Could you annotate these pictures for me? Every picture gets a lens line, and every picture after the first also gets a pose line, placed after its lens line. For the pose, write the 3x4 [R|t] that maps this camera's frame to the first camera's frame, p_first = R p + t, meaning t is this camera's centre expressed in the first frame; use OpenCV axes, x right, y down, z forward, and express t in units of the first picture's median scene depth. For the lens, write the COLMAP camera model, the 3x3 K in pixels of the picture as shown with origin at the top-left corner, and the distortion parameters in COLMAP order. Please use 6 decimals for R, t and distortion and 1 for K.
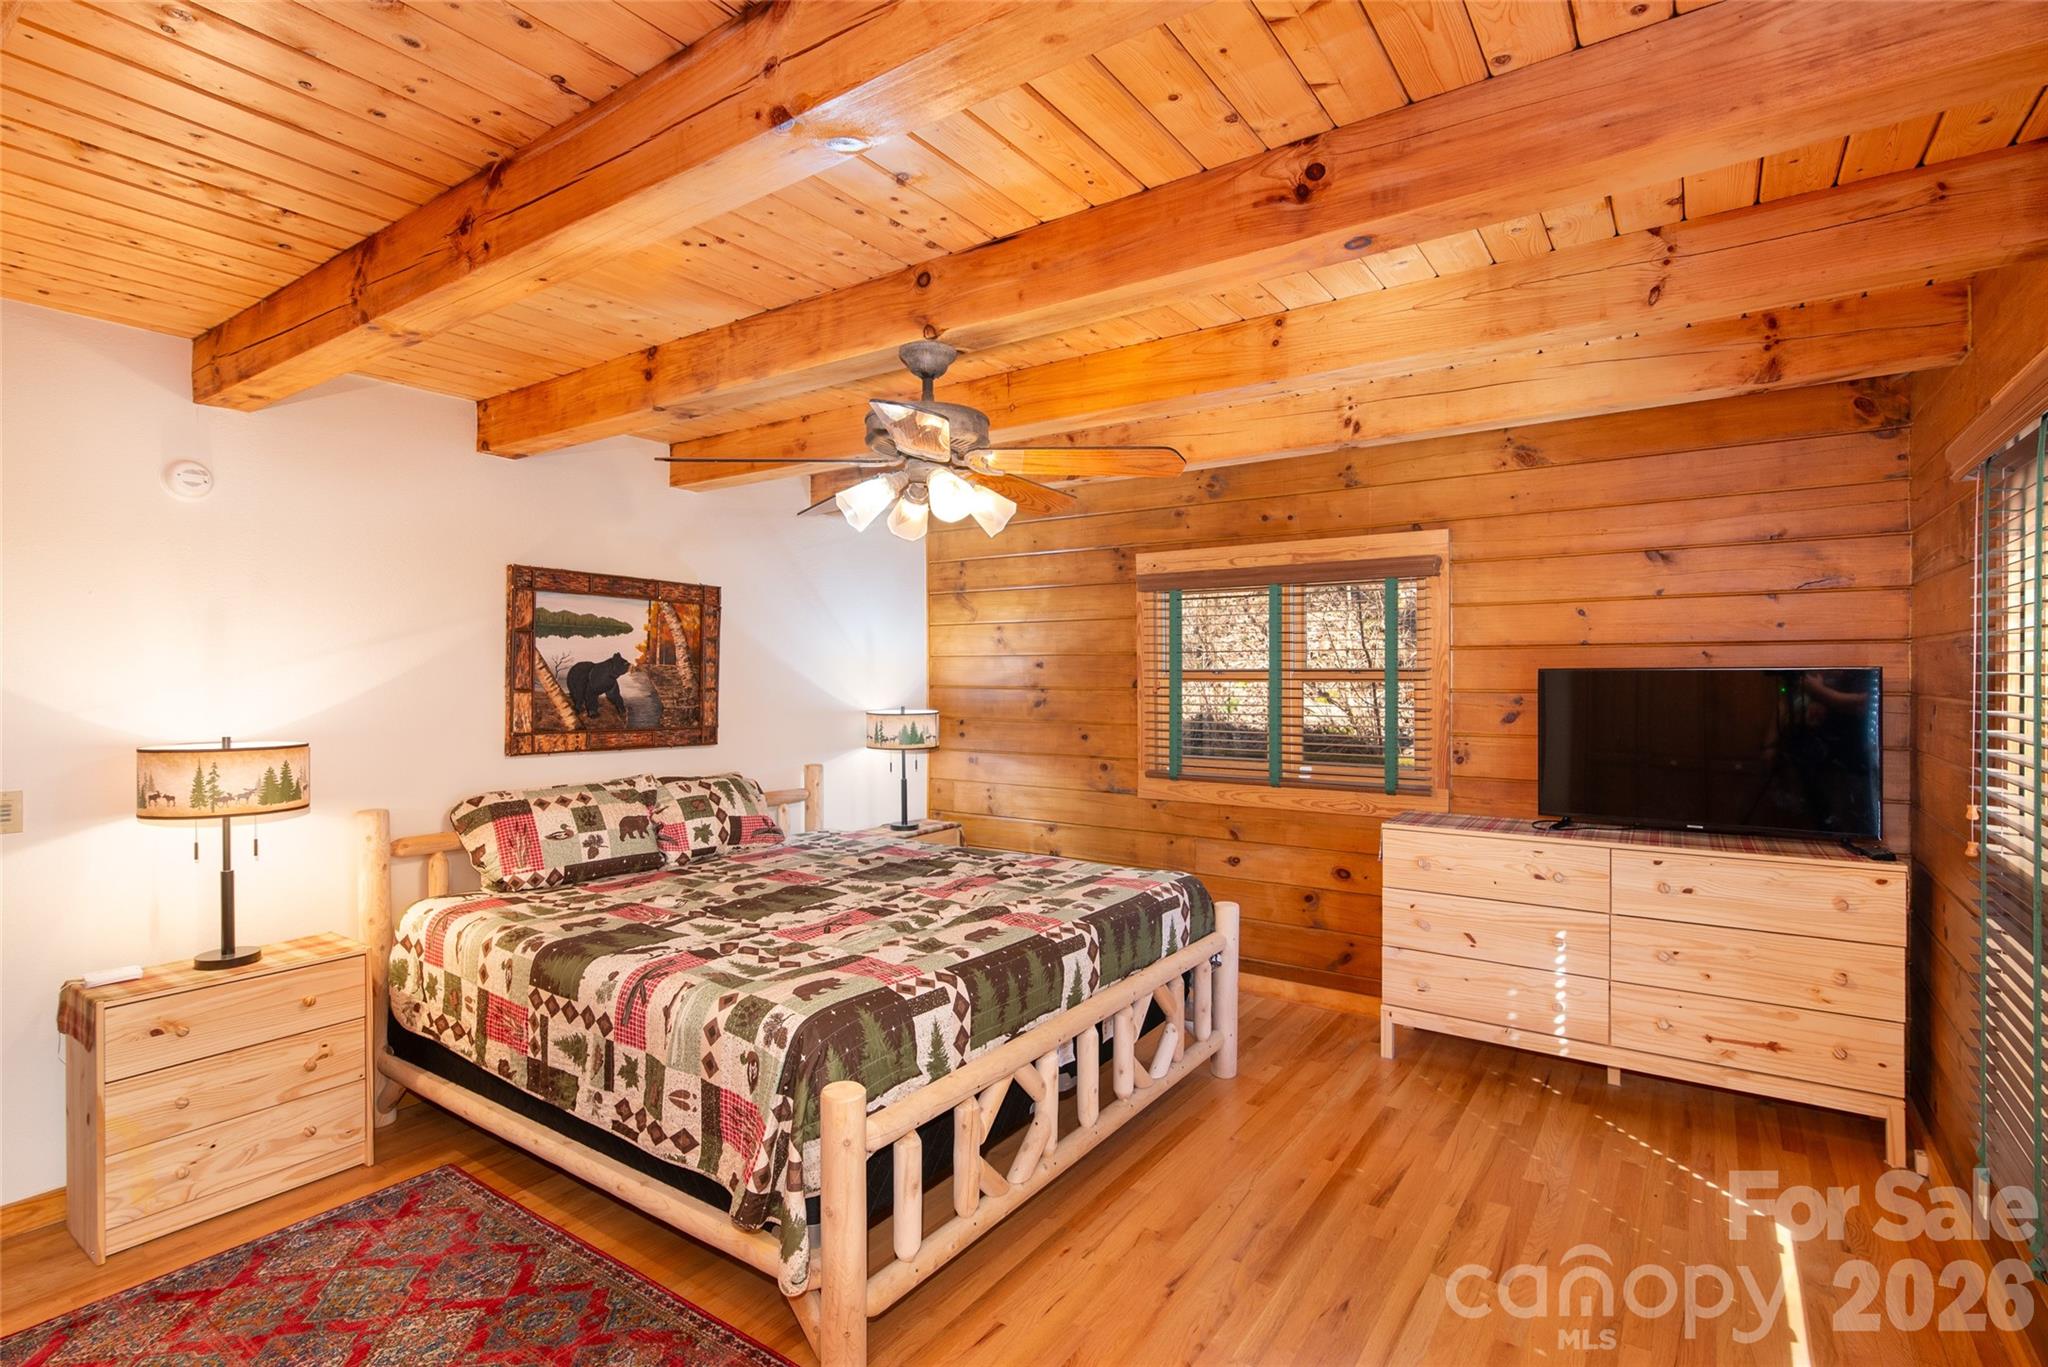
lens RADIAL K [[938.0, 0, 1012.7], [0, 938.0, 681.0], [0, 0, 1]] dist [-0.004043, 0.000649]
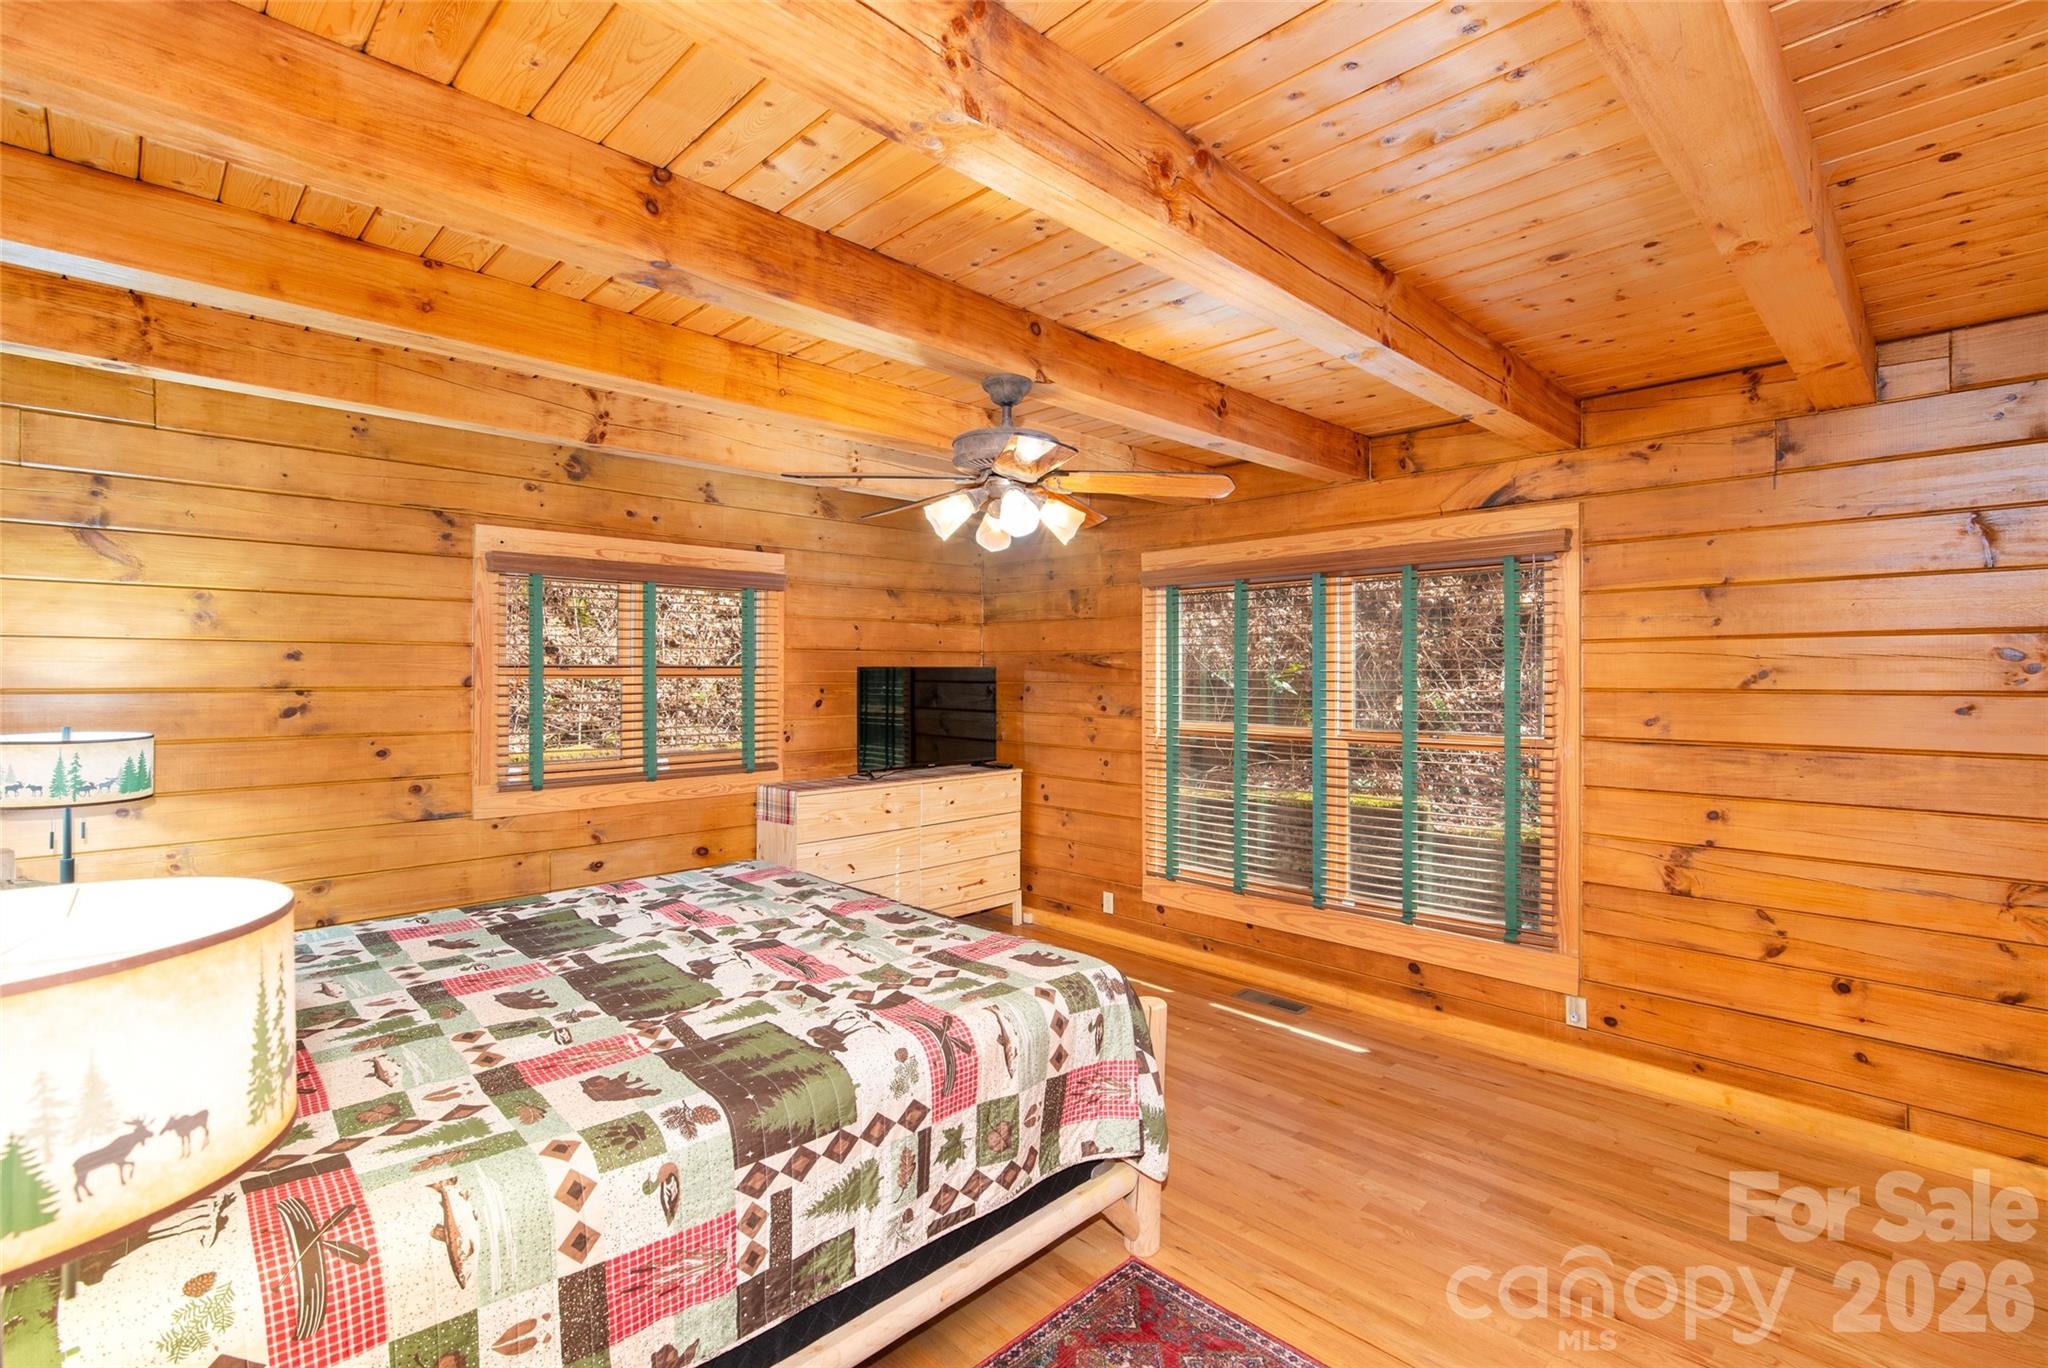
lens RADIAL K [[938.0, 0, 1011.5], [0, 938.0, 678.1], [0, 0, 1]] dist [-0.004043, 0.000649]
pose [[0.200611, -0.005158, 0.979657, -0.907566], [0.006168, 0.999973, 0.004002, -0.000573], [-0.979652, 0.005240, 0.200638, 0.584682]]
